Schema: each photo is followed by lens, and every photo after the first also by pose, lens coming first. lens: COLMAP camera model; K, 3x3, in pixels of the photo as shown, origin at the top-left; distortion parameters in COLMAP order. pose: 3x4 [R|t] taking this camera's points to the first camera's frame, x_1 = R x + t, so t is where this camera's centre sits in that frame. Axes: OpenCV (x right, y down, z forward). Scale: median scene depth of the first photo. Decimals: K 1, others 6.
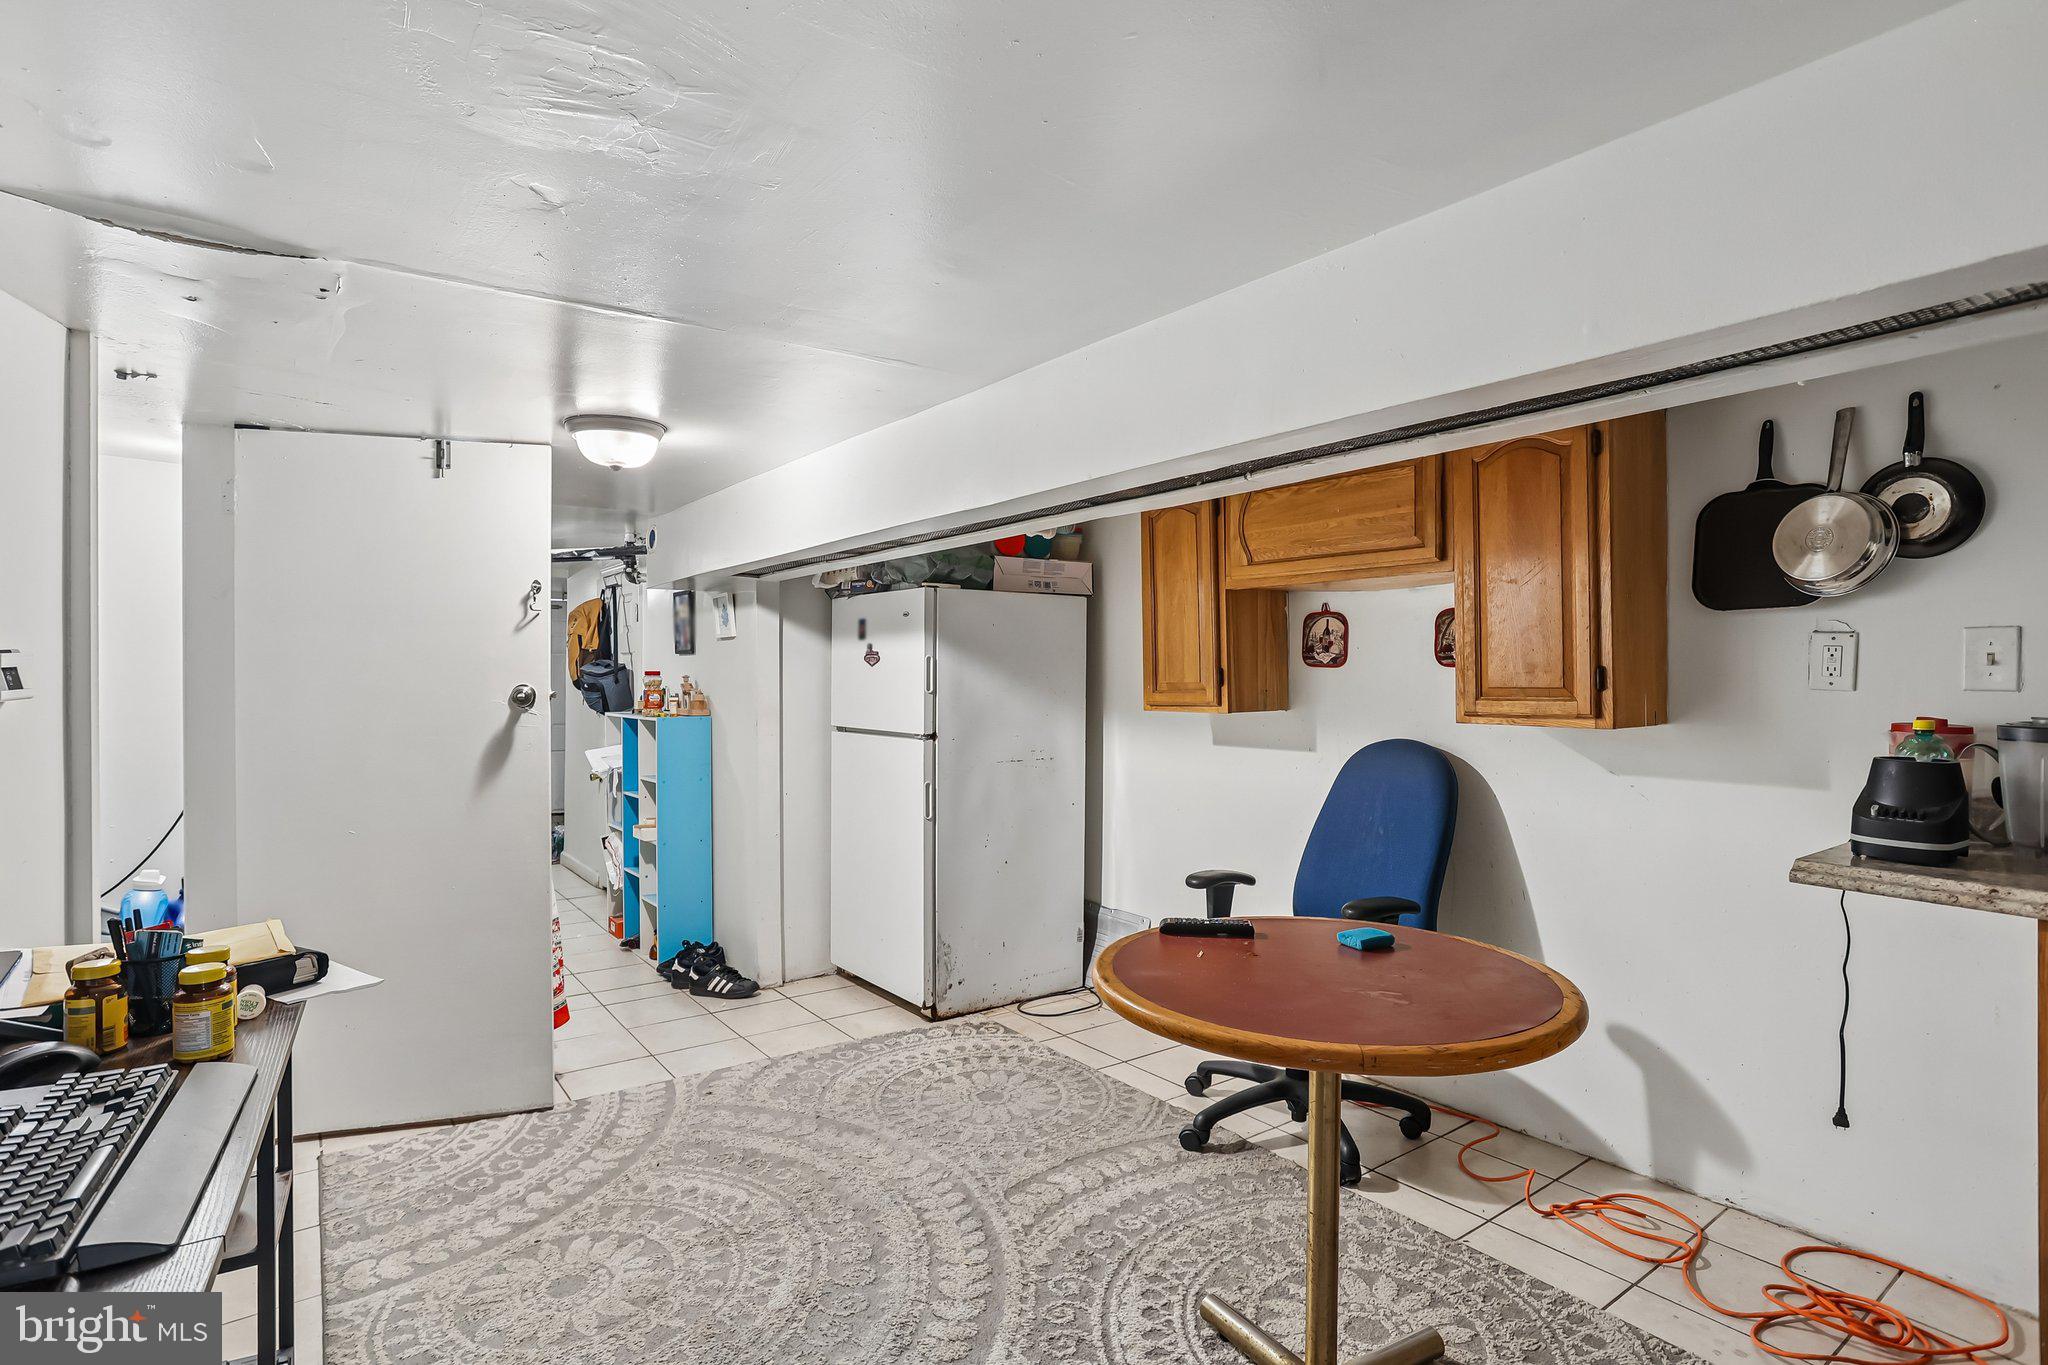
lens RADIAL K [[1016.1, 0, 1024.0], [0, 1016.1, 682.5], [0, 0, 1]] dist [-0.044705, 0.032652]
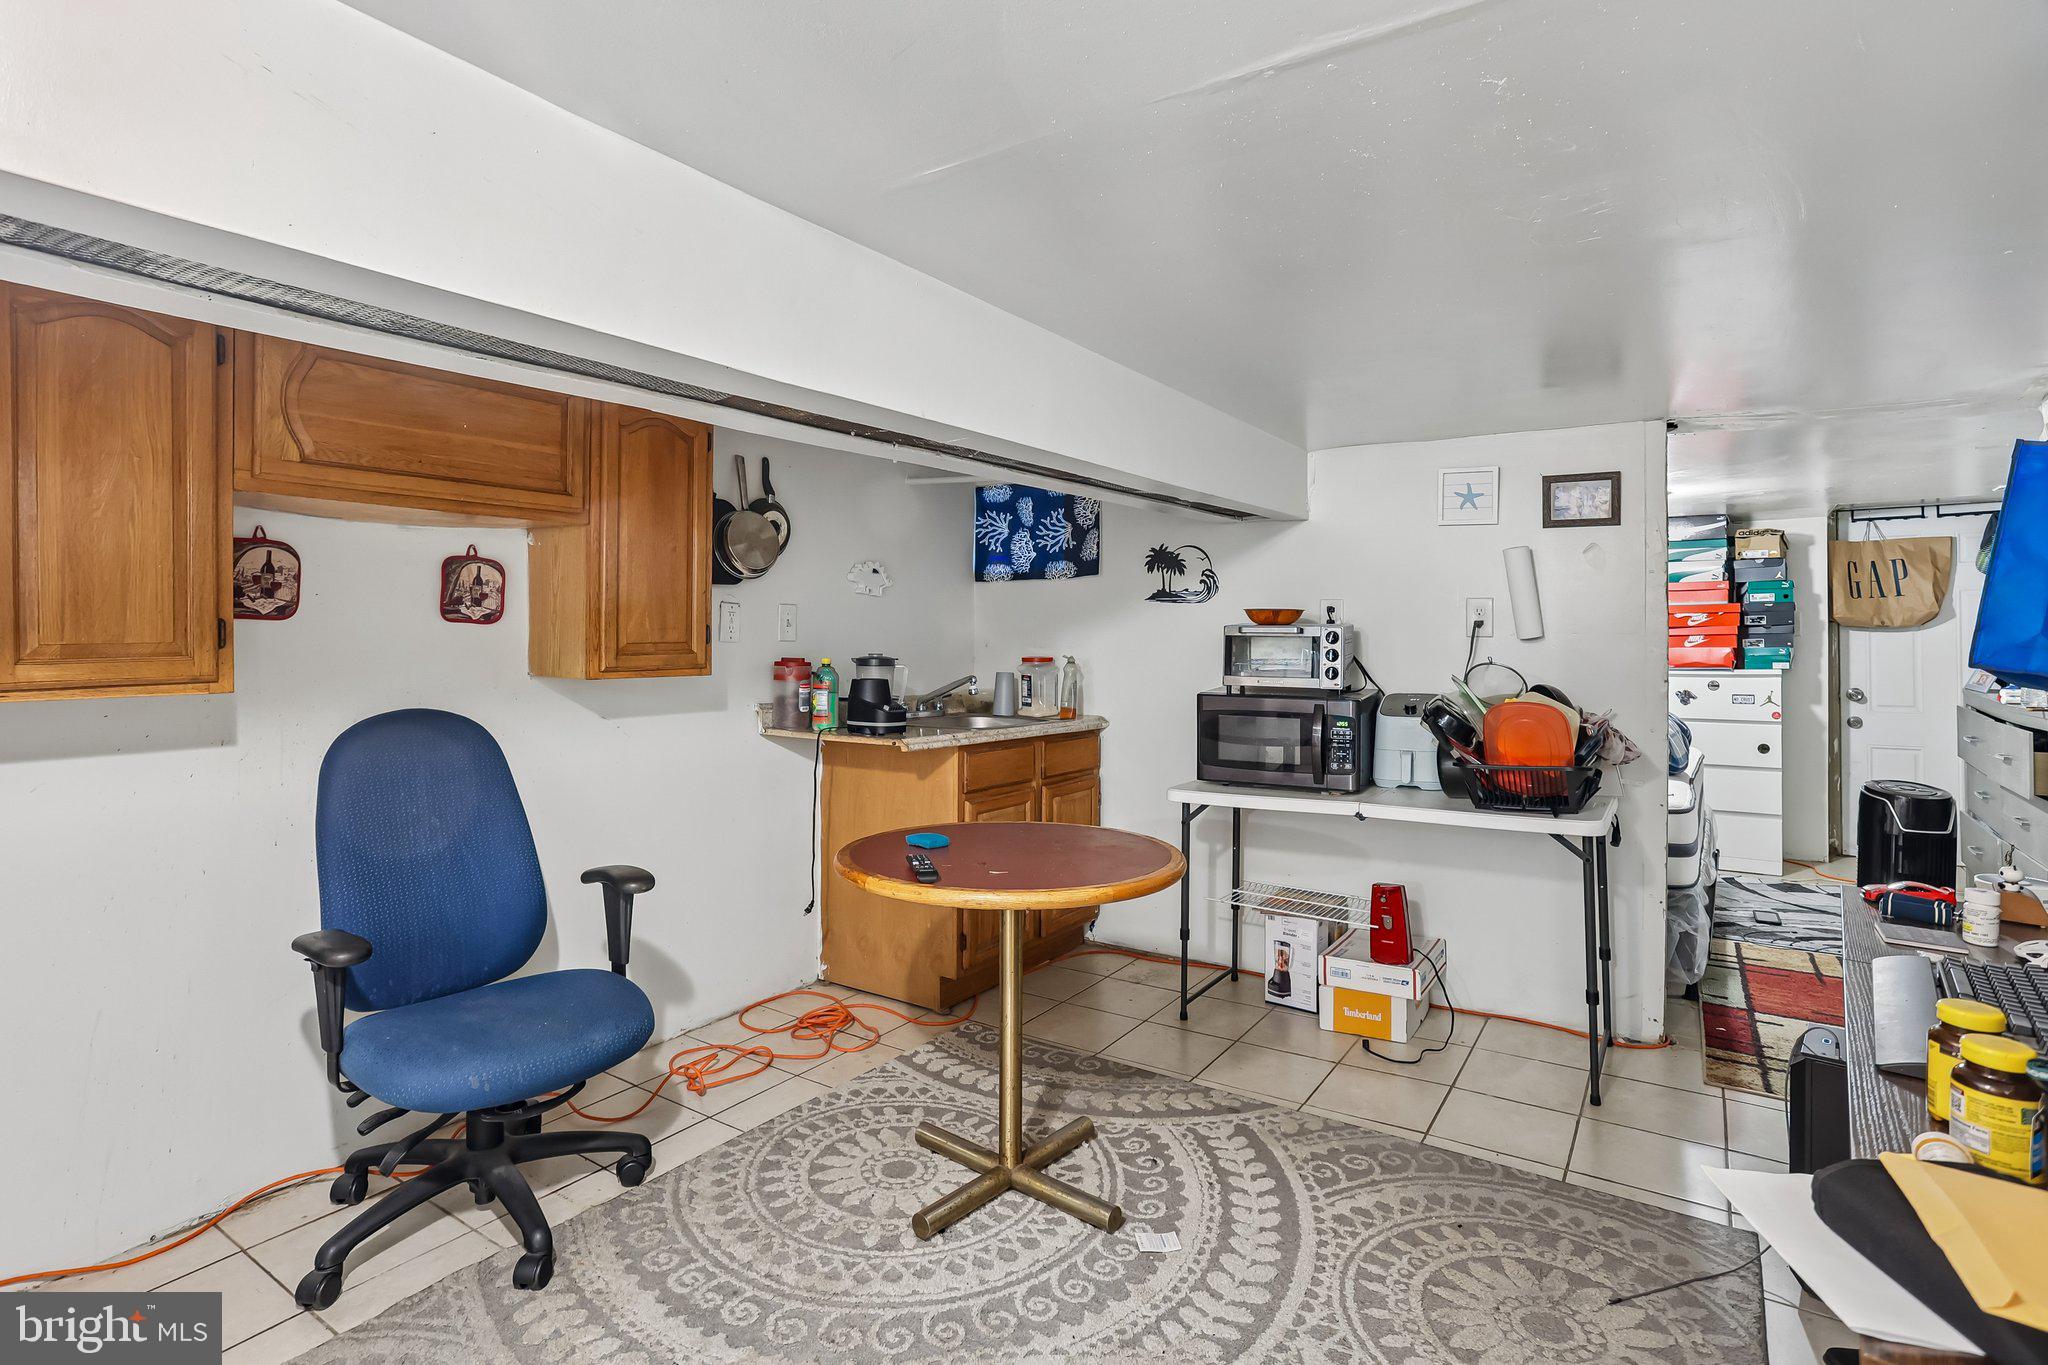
lens RADIAL K [[1016.1, 0, 1024.0], [0, 1016.1, 682.5], [0, 0, 1]] dist [-0.044705, 0.032652]
pose [[-0.323397, -0.062131, 0.944222, -0.589146], [-0.014377, 0.998050, 0.060749, -0.025148], [-0.946154, 0.006071, -0.323659, 0.864930]]
